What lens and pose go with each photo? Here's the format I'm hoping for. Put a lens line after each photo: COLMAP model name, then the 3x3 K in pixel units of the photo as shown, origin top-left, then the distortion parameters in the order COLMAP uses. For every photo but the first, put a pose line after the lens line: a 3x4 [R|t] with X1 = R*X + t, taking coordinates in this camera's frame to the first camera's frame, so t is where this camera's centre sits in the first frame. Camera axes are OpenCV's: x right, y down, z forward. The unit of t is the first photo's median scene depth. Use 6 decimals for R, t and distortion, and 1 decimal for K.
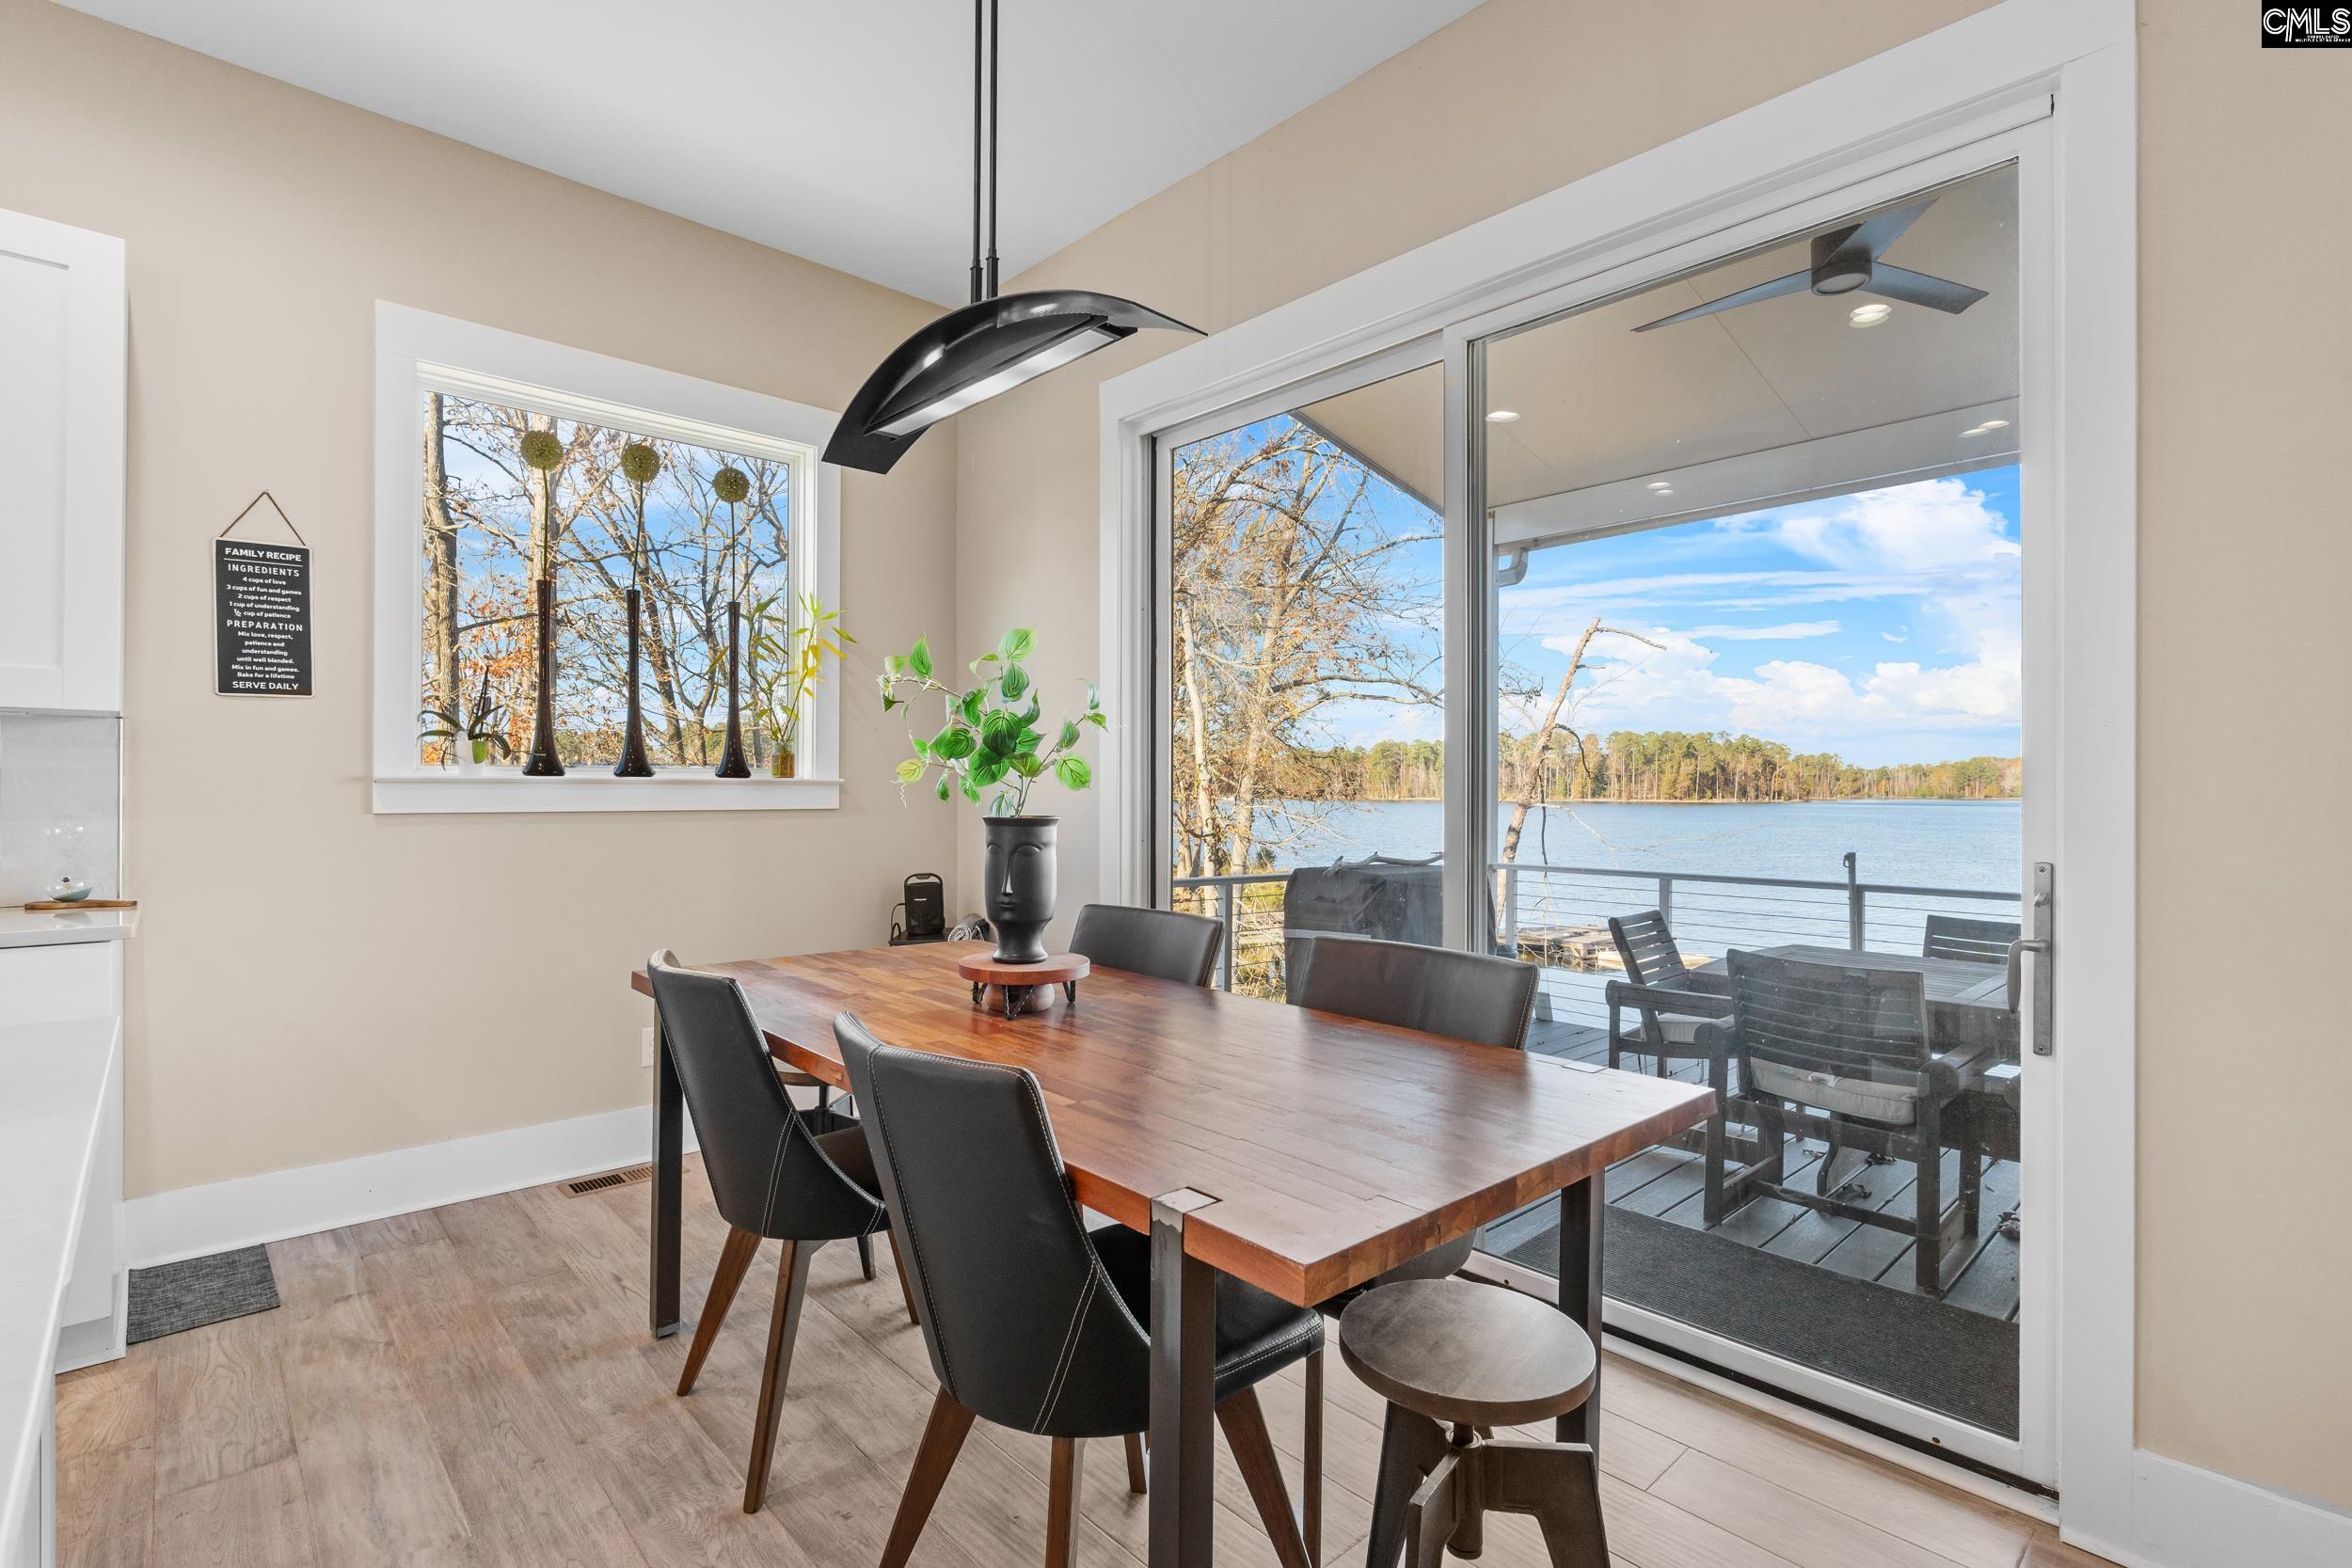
lens RADIAL K [[1089.7, 0, 1176.0], [0, 1089.7, 784.0], [0, 0, 1]] dist [0.000615, -0.000042]
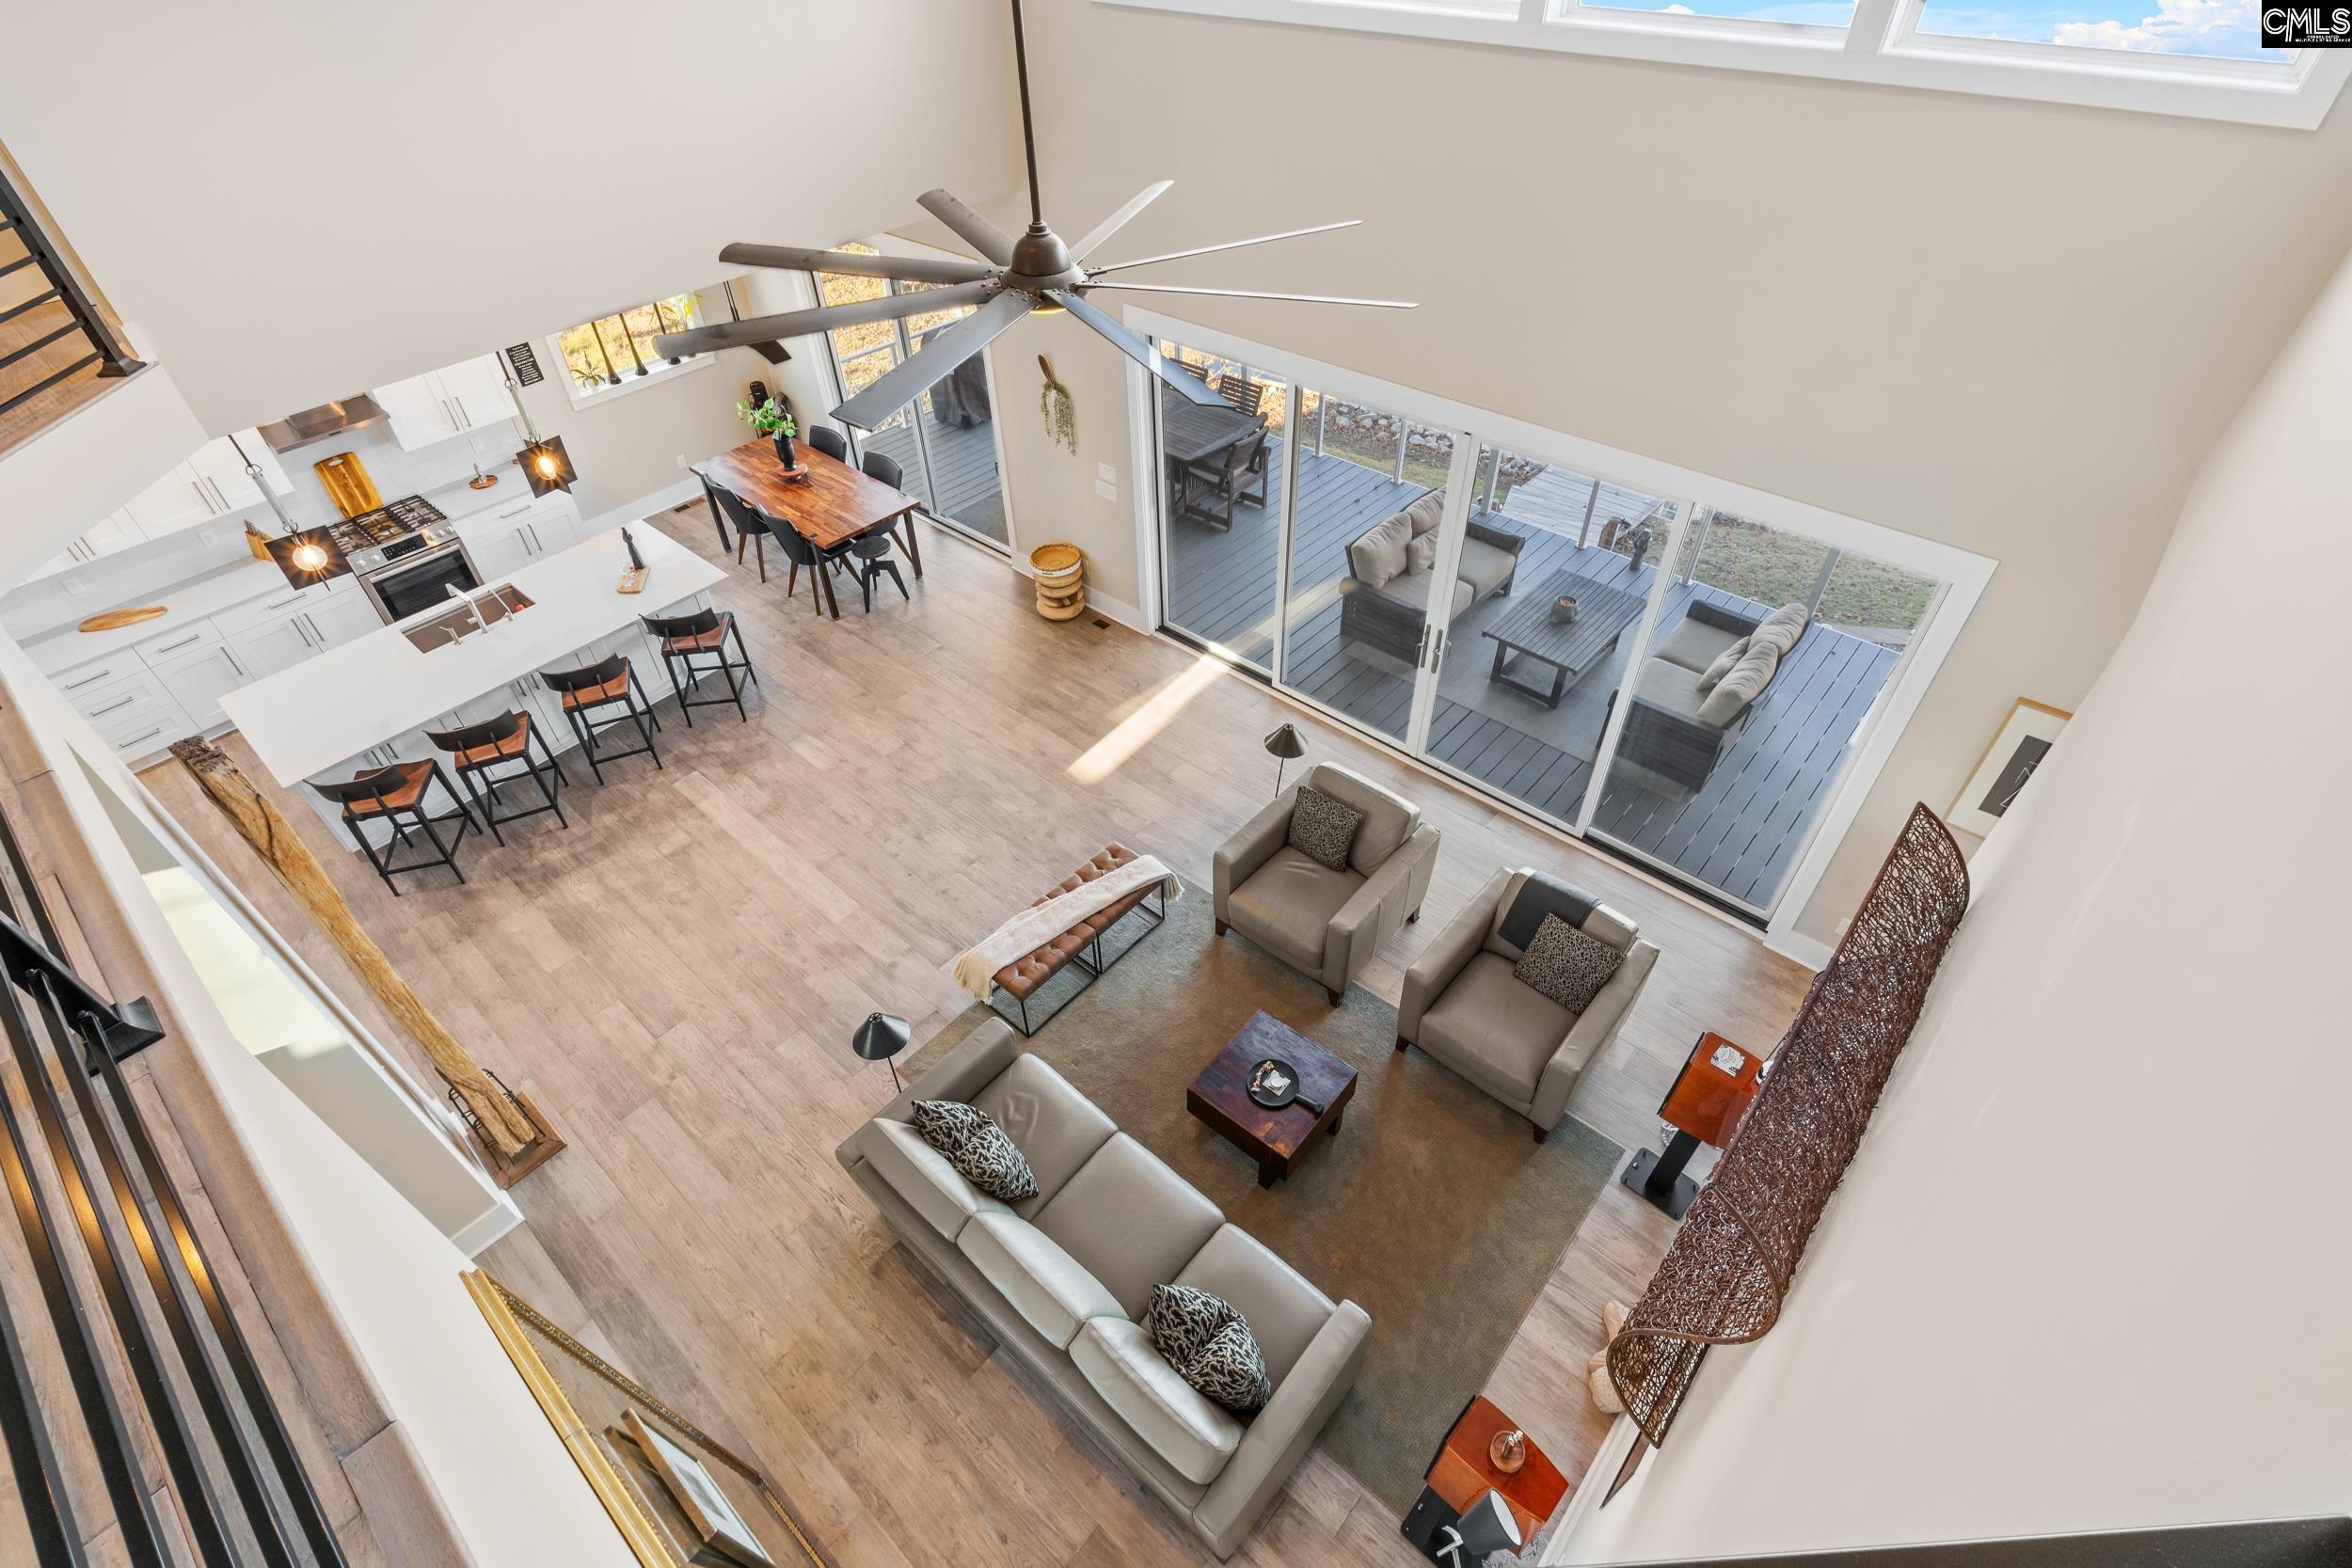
lens RADIAL K [[1089.7, 0, 1176.0], [0, 1089.7, 784.0], [0, 0, 1]] dist [0.000615, -0.000042]
pose [[0.995199, -0.083347, 0.051312, 0.188087], [0.026174, 0.731794, 0.681023, -0.324077], [-0.094311, -0.676411, 0.730462, -0.555564]]
